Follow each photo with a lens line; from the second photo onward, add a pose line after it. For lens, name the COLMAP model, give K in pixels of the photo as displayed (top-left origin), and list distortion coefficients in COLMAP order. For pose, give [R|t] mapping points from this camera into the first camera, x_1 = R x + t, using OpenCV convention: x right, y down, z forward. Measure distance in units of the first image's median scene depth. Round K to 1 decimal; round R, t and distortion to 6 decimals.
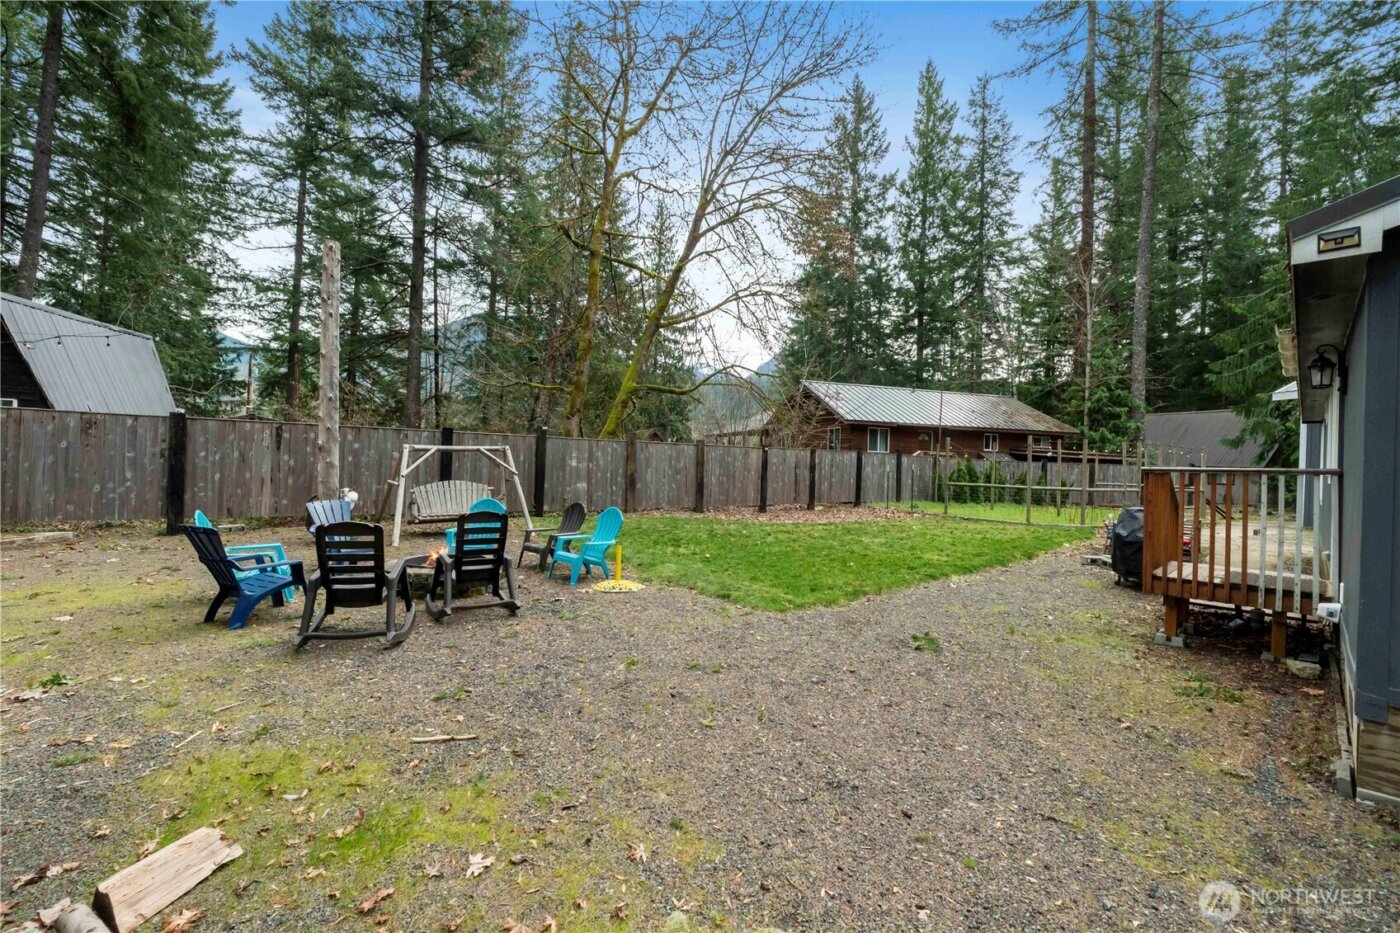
lens RADIAL K [[596.7, 0, 700.0], [0, 596.7, 466.5], [0, 0, 1]] dist [-0.003101, -0.000670]
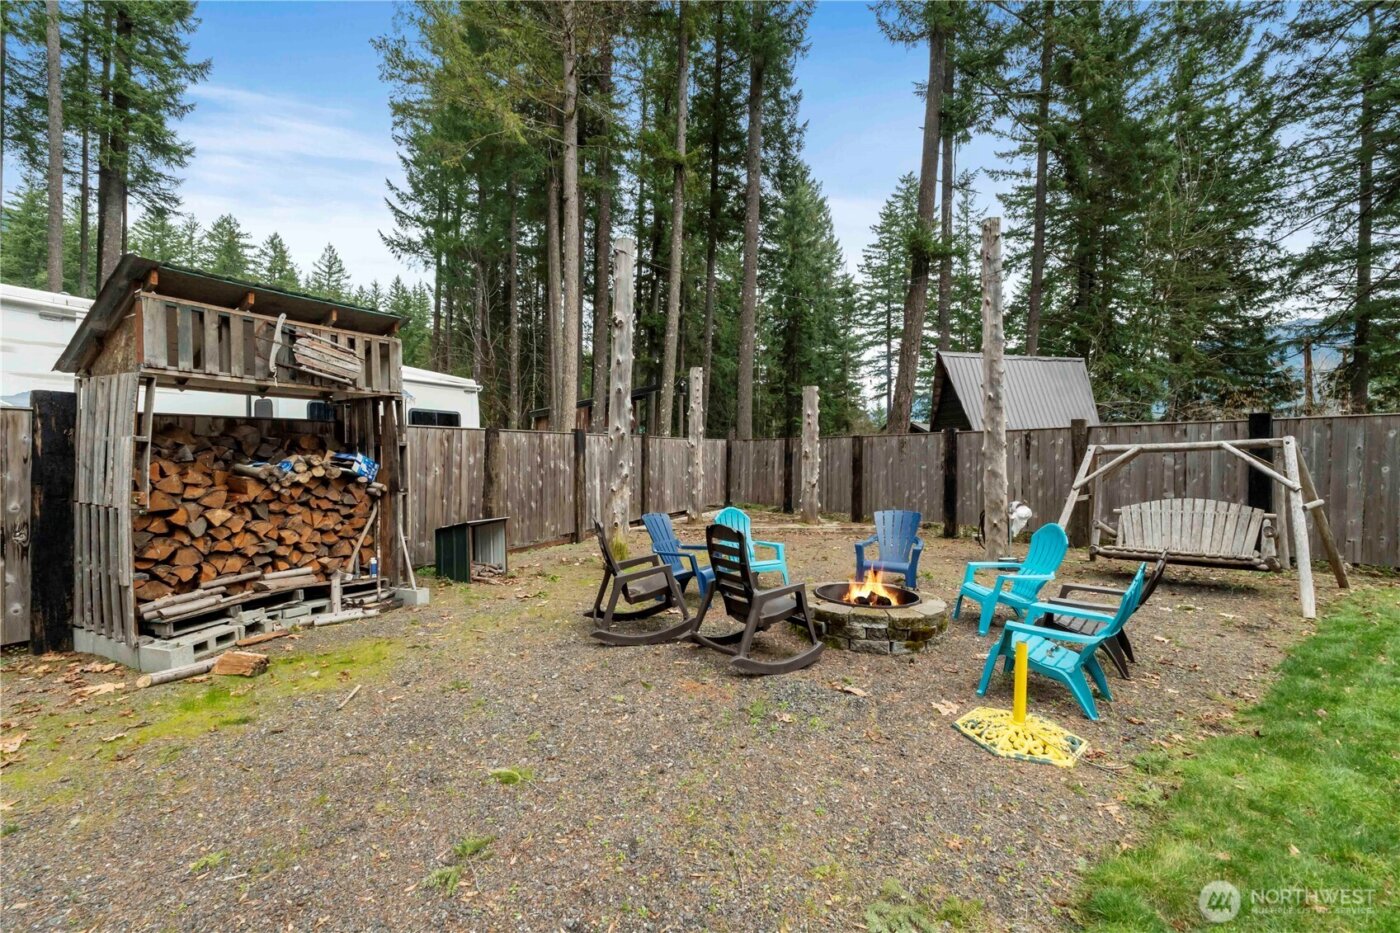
lens RADIAL K [[585.9, 0, 698.3], [0, 585.9, 461.4], [0, 0, 1]] dist [-0.007520, 0.000453]
pose [[-0.025134, -0.029817, -0.999239, 0.205446], [-0.011061, 0.999502, -0.029547, 0.008138], [0.999623, 0.010310, -0.025451, 0.507903]]
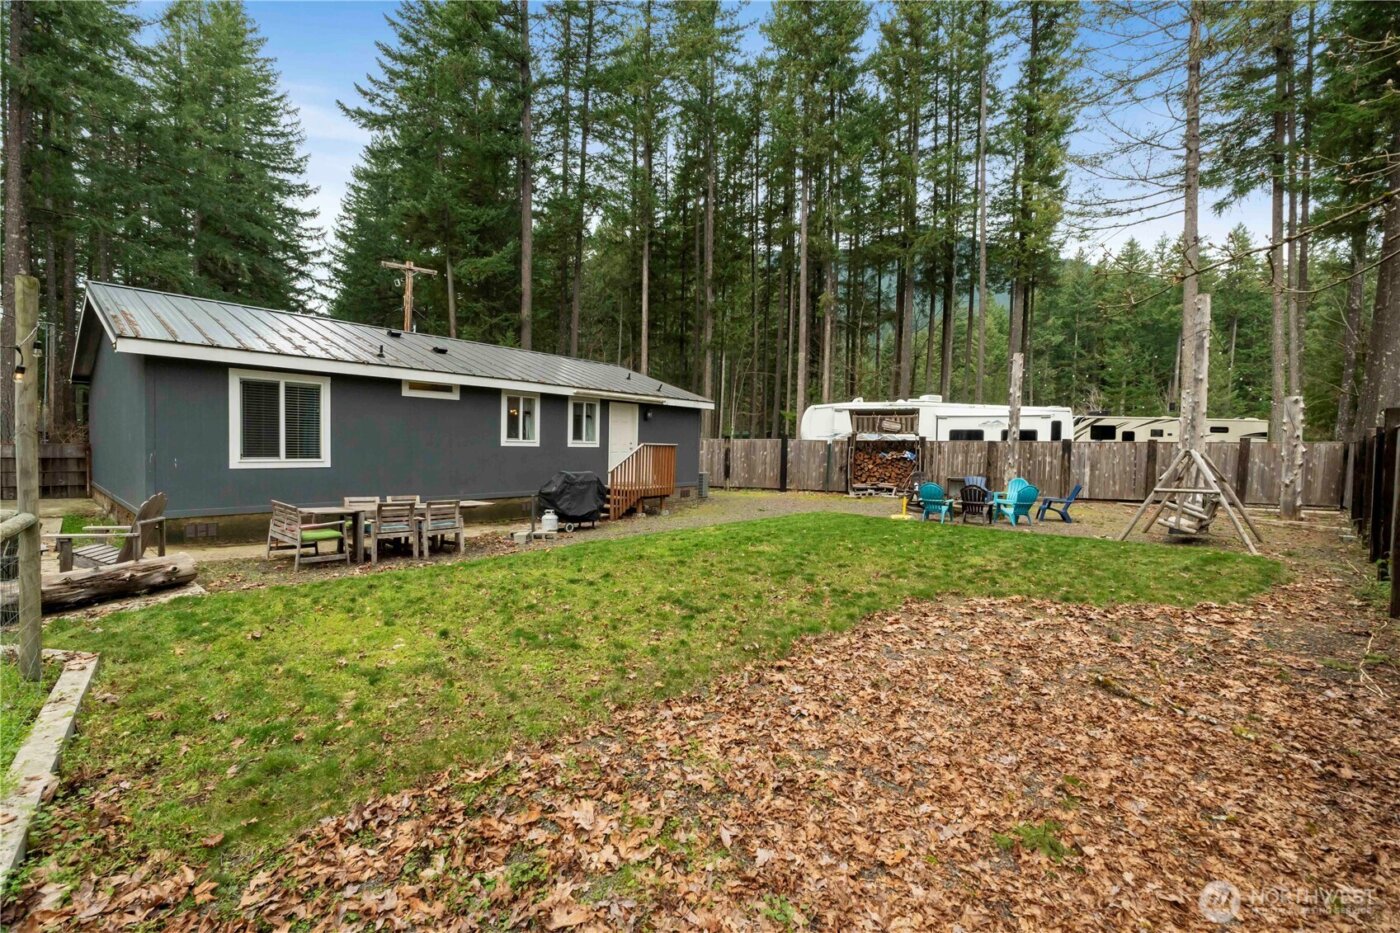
lens RADIAL K [[584.6, 0, 700.6], [0, 584.6, 459.7], [0, 0, 1]] dist [-0.013183, -0.000259]
pose [[-0.991374, -0.048408, -0.121797, 0.478617], [-0.052780, 0.998063, 0.032925, -0.009810], [0.119967, 0.039069, -0.992009, 1.739181]]
